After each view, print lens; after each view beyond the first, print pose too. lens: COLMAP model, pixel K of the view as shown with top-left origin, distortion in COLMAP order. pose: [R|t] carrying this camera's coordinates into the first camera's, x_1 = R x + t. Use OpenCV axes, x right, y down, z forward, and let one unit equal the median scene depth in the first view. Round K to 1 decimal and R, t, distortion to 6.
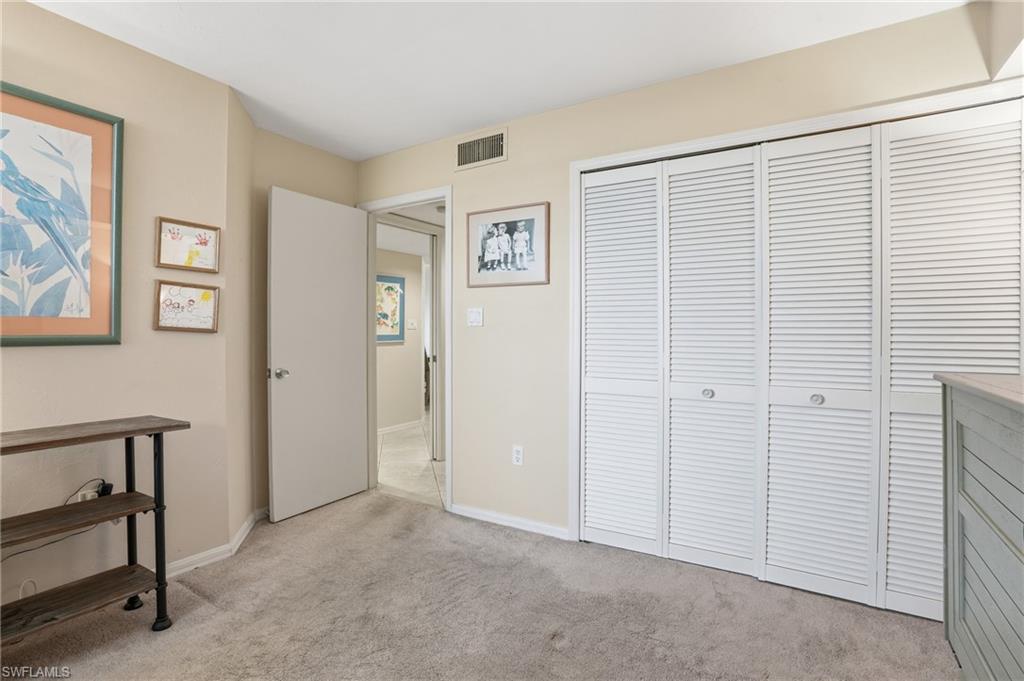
lens RADIAL K [[477.6, 0, 510.3], [0, 477.6, 336.0], [0, 0, 1]] dist [-0.070661, 0.026248]
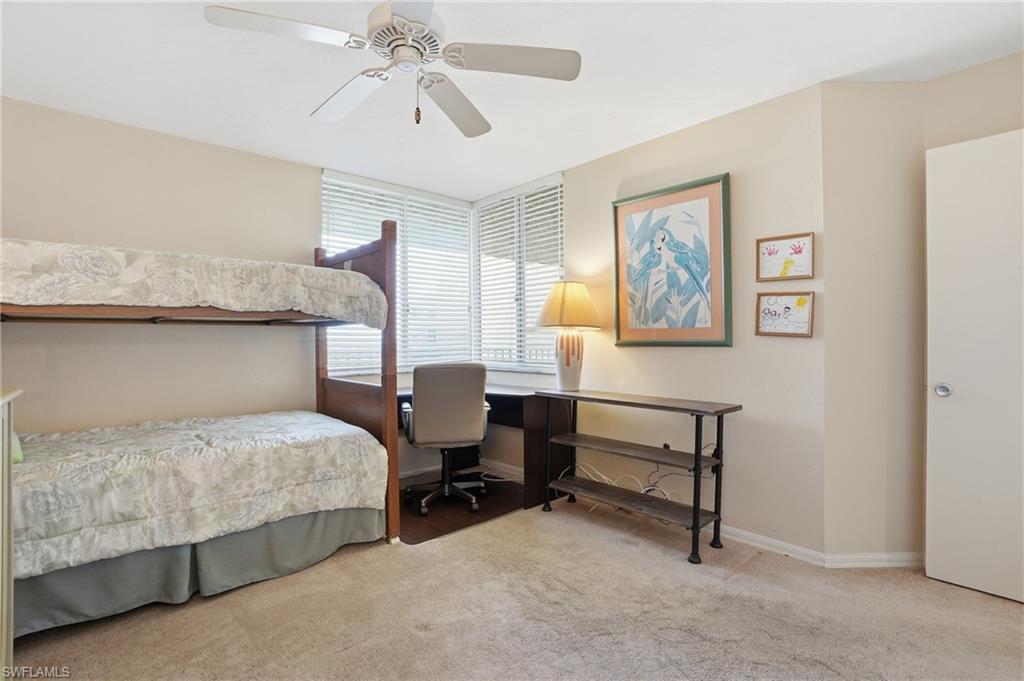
lens RADIAL K [[477.6, 0, 510.3], [0, 477.6, 336.0], [0, 0, 1]] dist [-0.070661, 0.026248]
pose [[-0.253225, 0.004761, -0.967396, 0.576449], [0.006030, 0.999976, 0.003343, -0.019385], [0.967389, -0.004987, -0.253248, 0.711676]]
